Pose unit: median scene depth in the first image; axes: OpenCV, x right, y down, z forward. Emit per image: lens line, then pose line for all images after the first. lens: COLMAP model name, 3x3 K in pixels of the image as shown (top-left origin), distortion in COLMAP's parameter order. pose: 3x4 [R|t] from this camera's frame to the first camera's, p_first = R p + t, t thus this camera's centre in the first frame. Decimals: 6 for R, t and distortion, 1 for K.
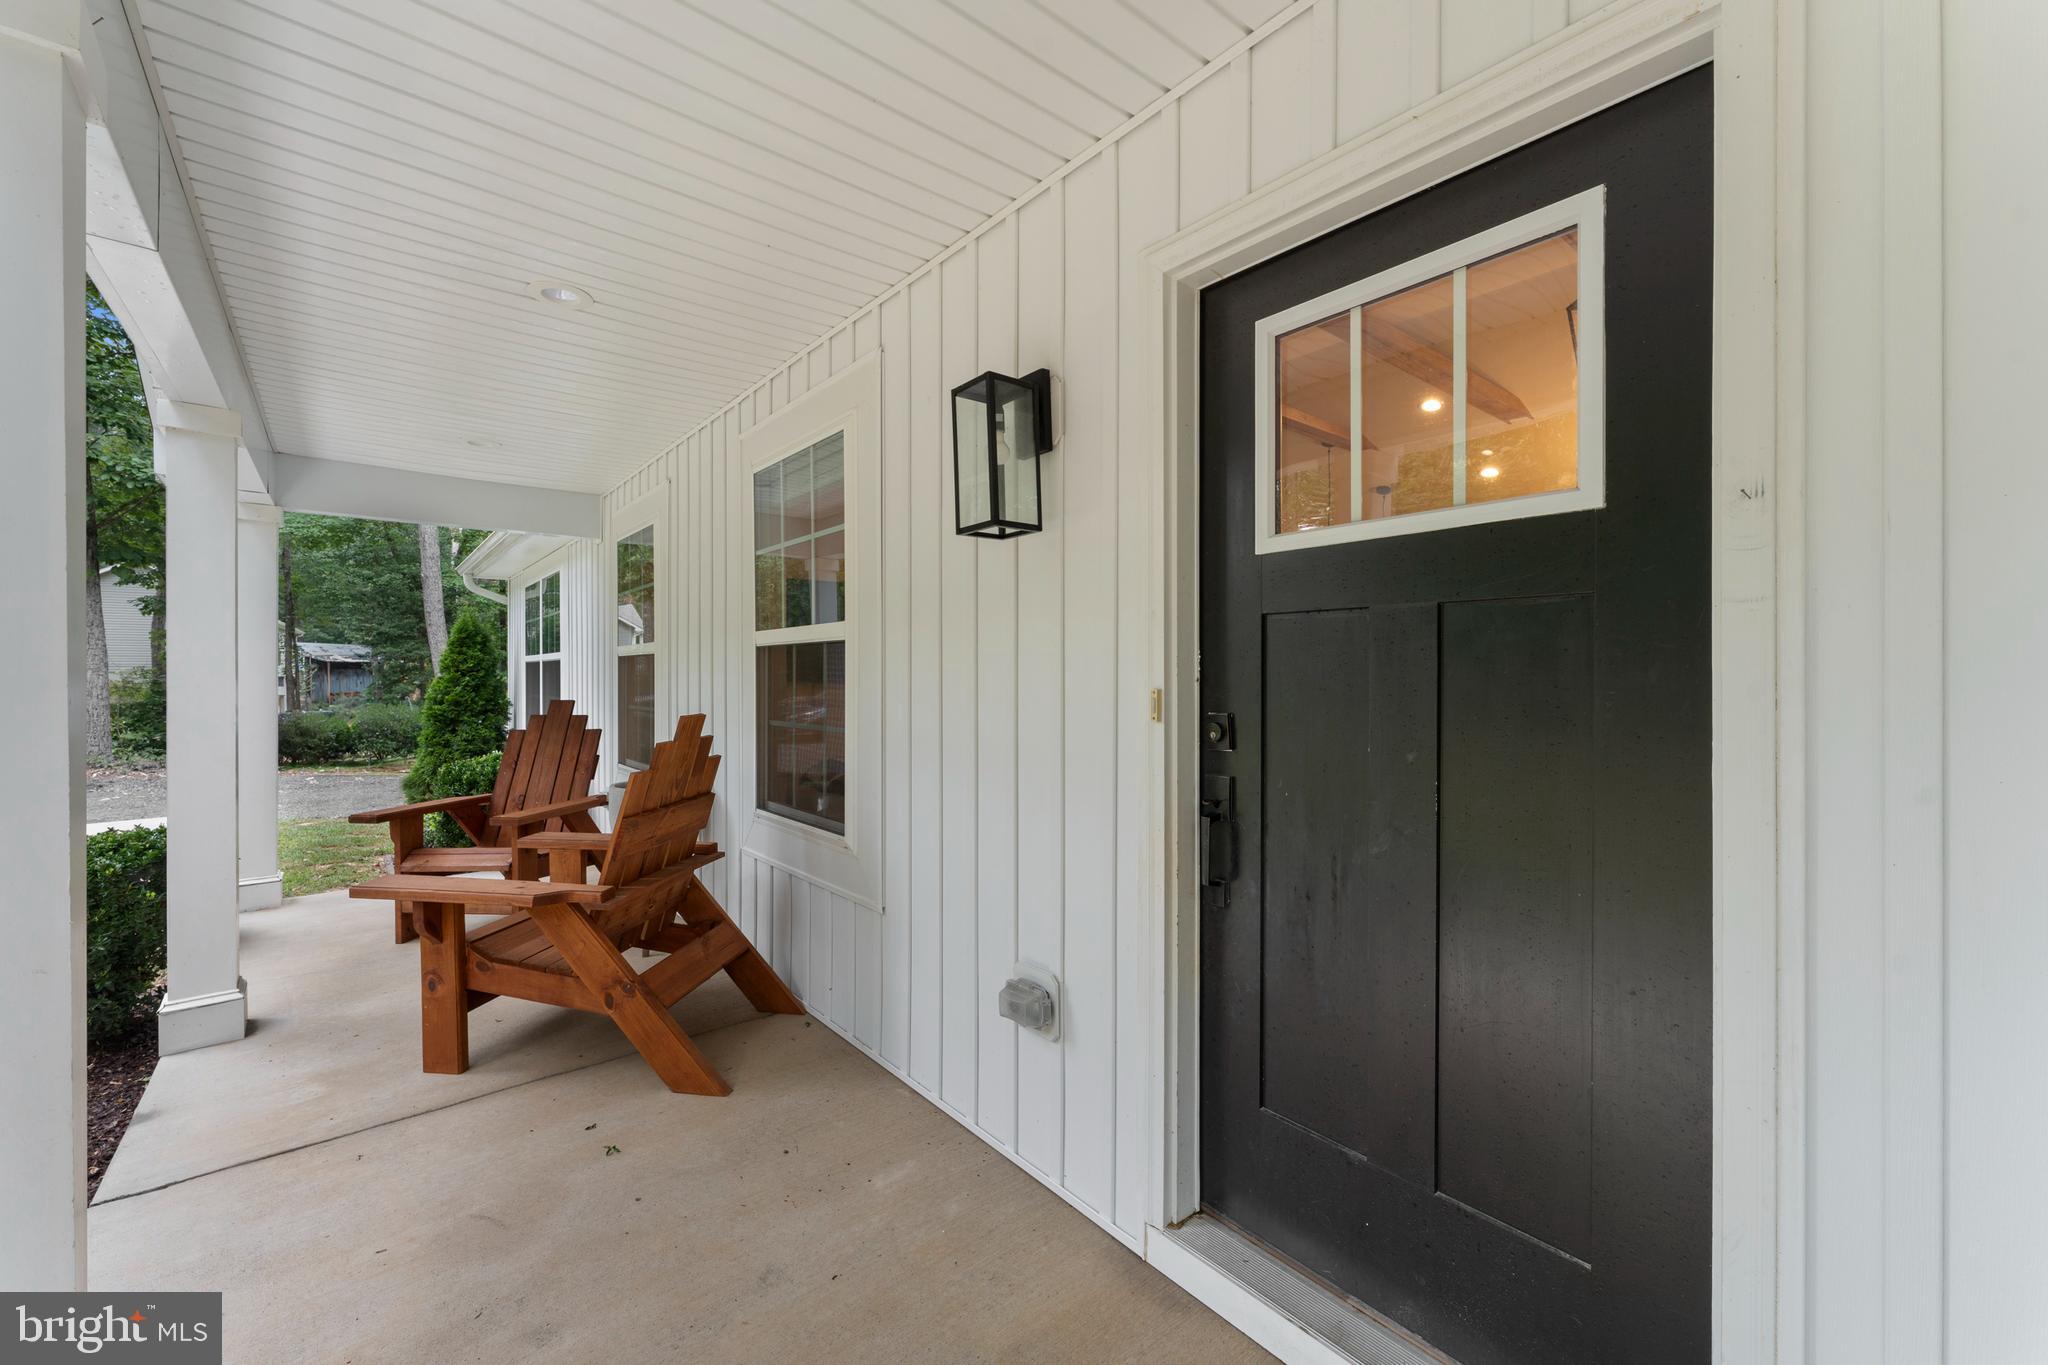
lens RADIAL K [[816.2, 0, 1019.0], [0, 816.2, 679.6], [0, 0, 1]] dist [0.000927, 0.000070]
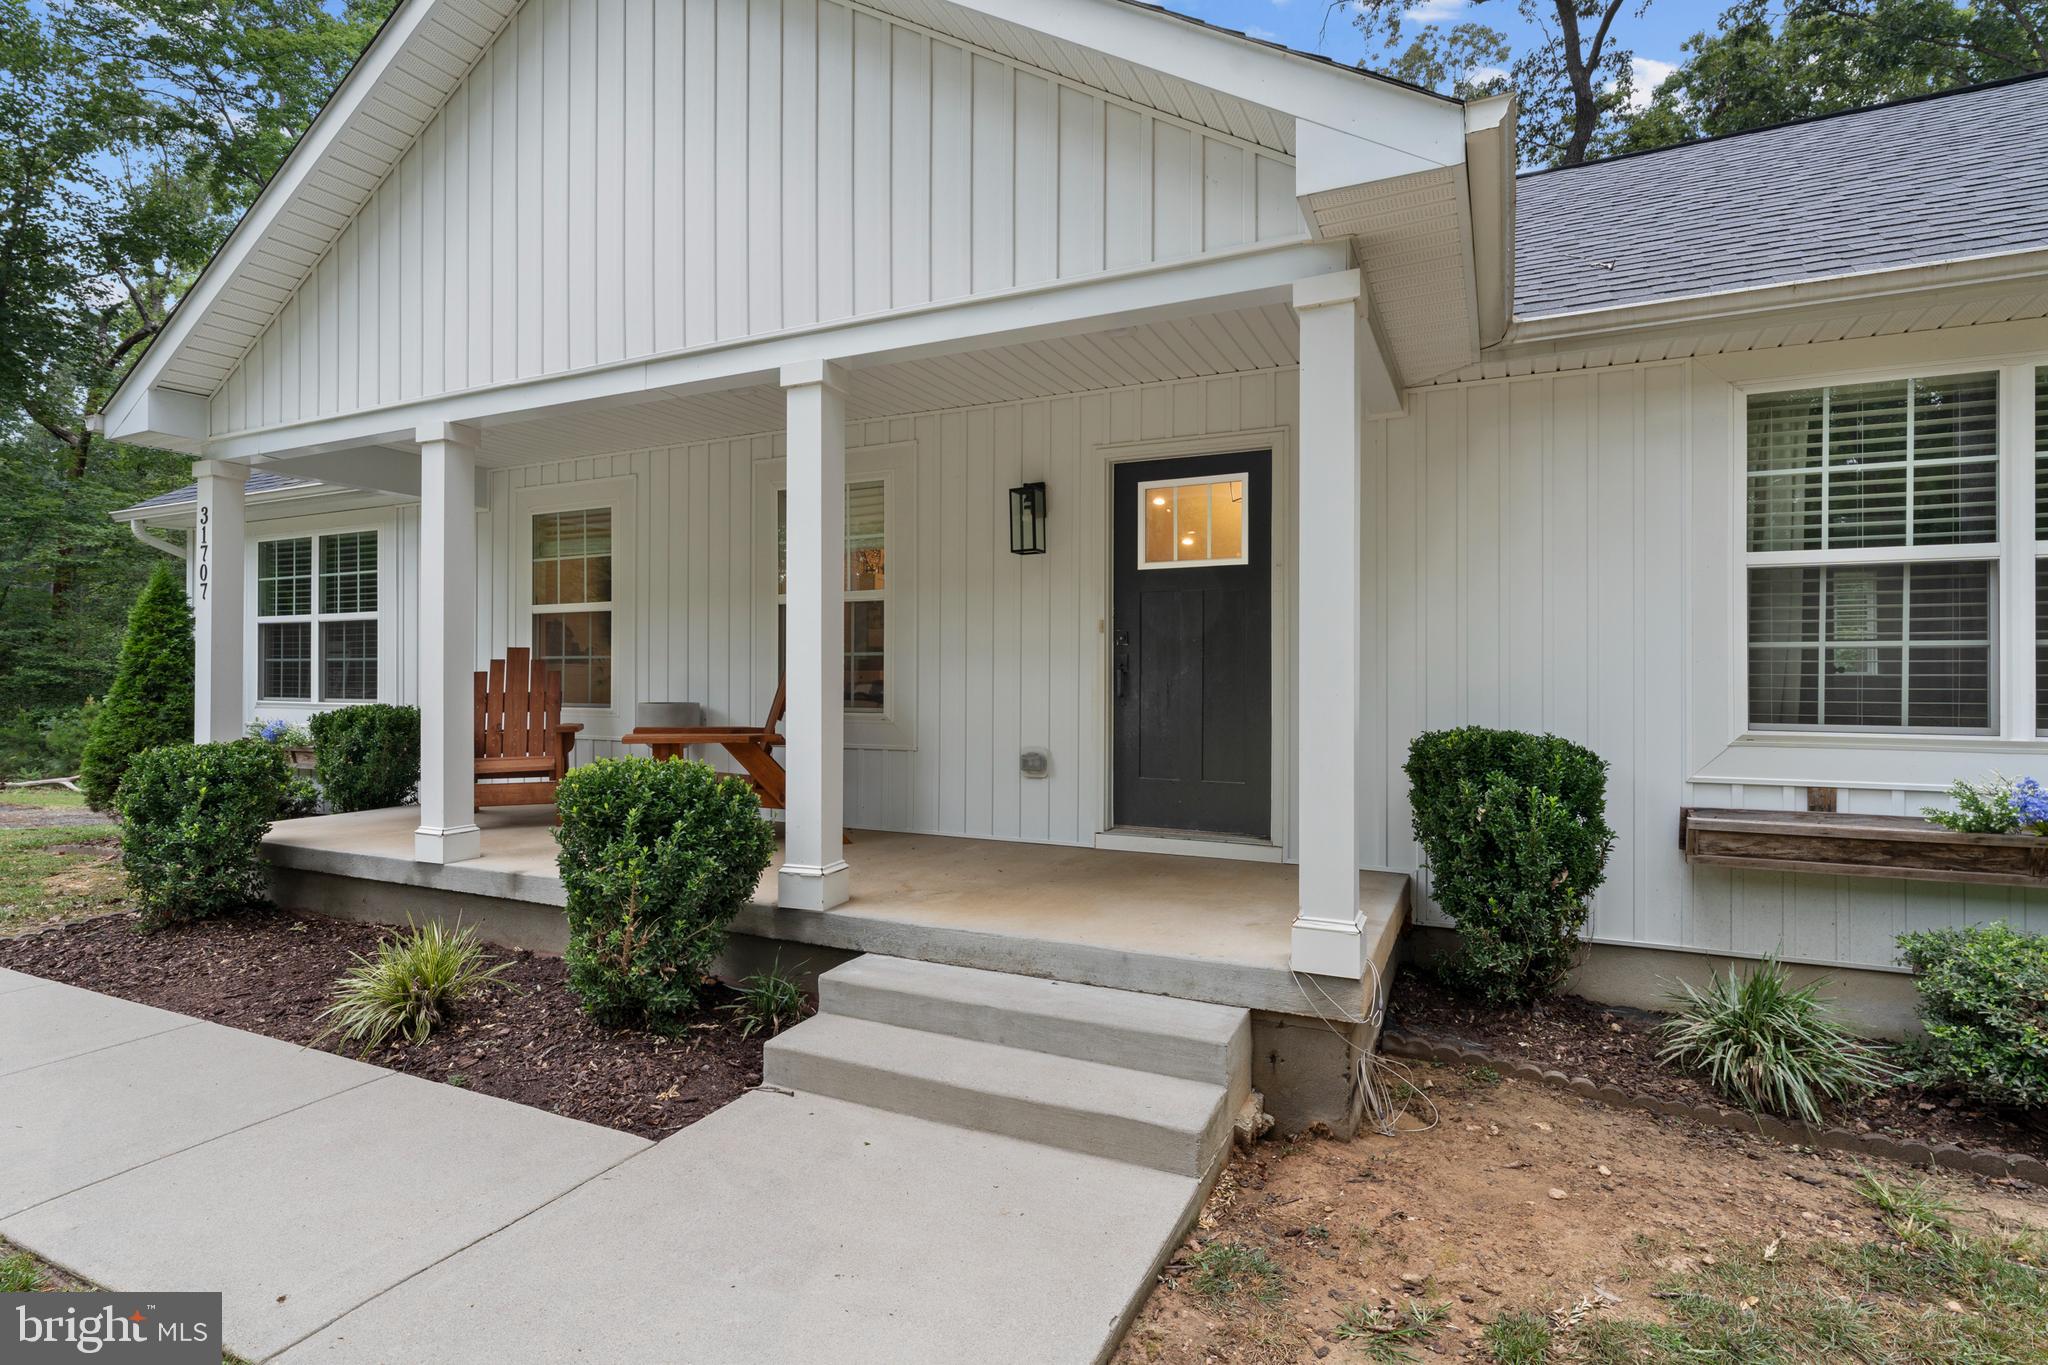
lens RADIAL K [[994.5, 0, 1024.0], [0, 994.5, 682.5], [0, 0, 1]] dist [0.011408, 0.000290]
pose [[0.905673, -0.004814, 0.423949, -1.253612], [0.002937, 0.999983, 0.005080, 0.174530], [-0.423966, -0.003356, 0.905672, -1.570313]]
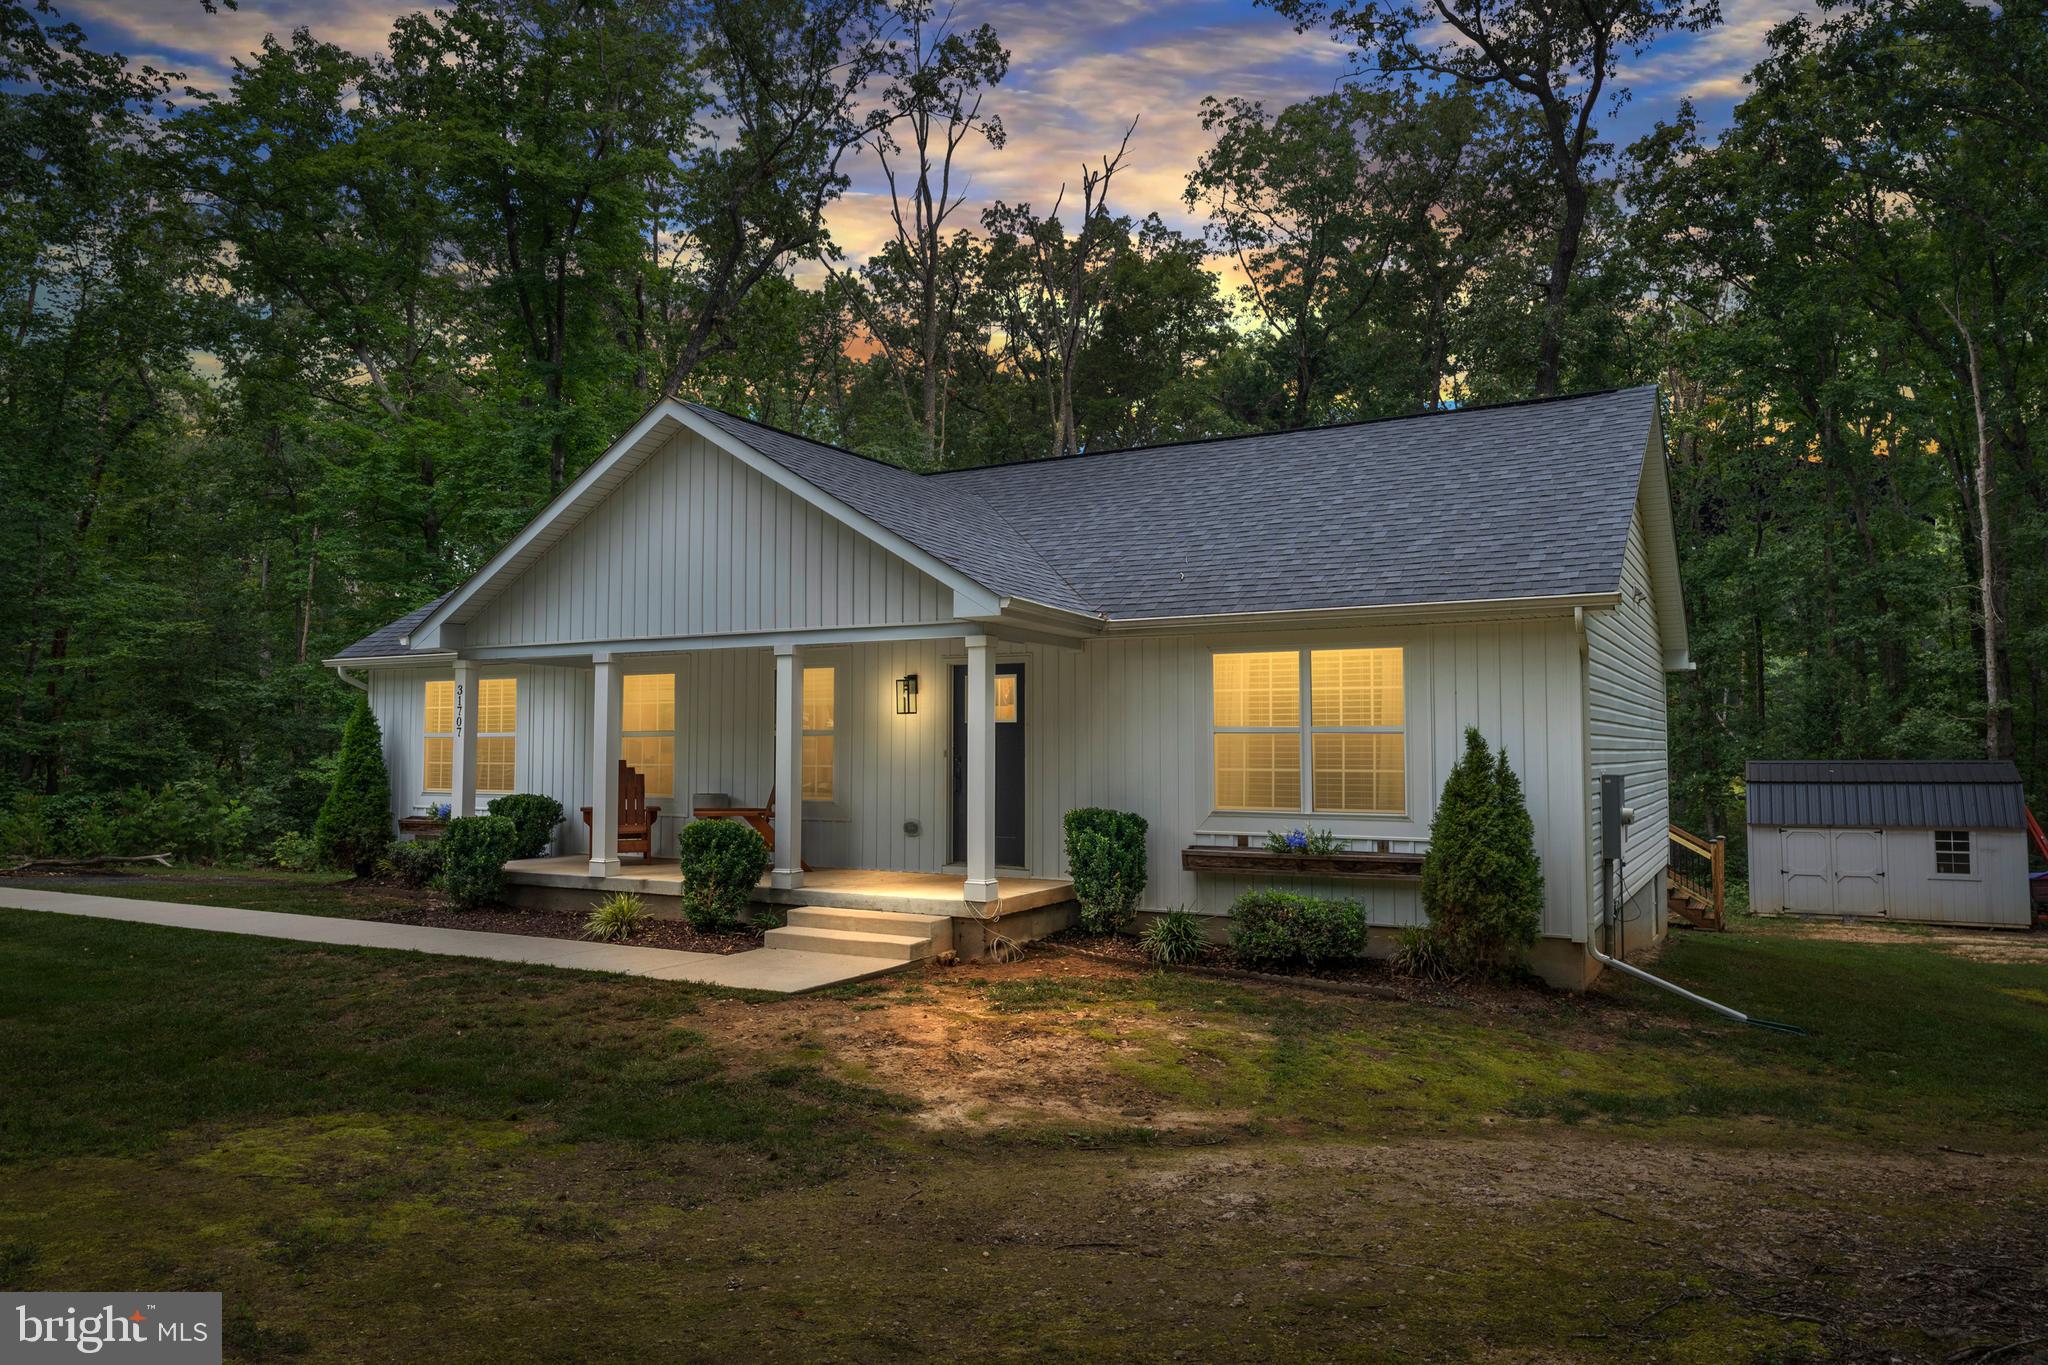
lens RADIAL K [[1375.1, 0, 1024.0], [0, 1375.1, 682.5], [0, 0, 1]] dist [0.002469, -0.001279]
pose [[0.931639, 0.013022, 0.363150, -2.101261], [0.004514, 0.998866, -0.047399, 0.000453], [-0.363356, 0.045798, 0.930524, -6.013630]]
